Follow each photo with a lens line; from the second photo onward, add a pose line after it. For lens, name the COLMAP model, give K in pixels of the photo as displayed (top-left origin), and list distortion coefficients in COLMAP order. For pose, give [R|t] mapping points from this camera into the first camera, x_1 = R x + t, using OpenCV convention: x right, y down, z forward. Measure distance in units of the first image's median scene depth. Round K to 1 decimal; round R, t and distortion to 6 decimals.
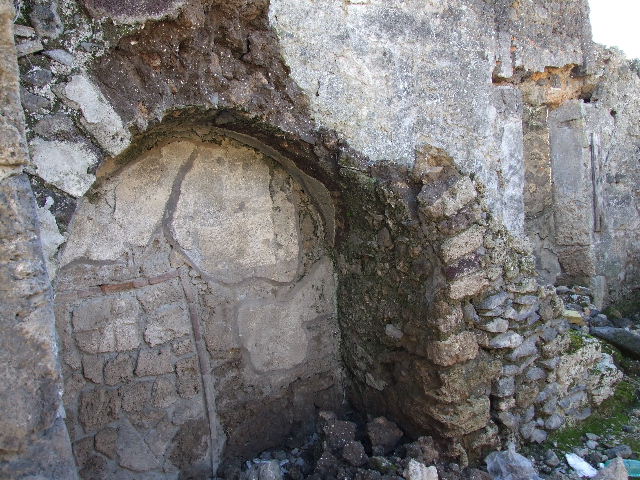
lens RADIAL K [[514.4, 0, 320.0], [0, 514.4, 240.0], [0, 0, 1]] dist [-0.065096, 0.061194]
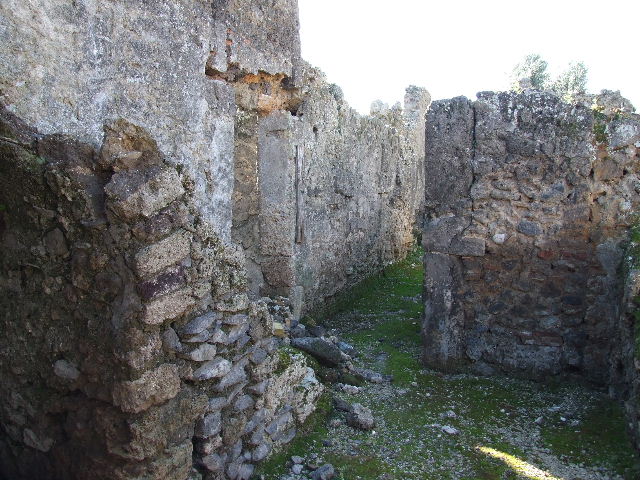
lens RADIAL K [[514.4, 0, 320.0], [0, 514.4, 240.0], [0, 0, 1]] dist [-0.065096, 0.061194]
pose [[0.843243, 0.035746, 0.536342, 0.051840], [-0.028935, 0.999358, -0.021113, -0.002753], [-0.536753, 0.002285, 0.843736, 0.185435]]
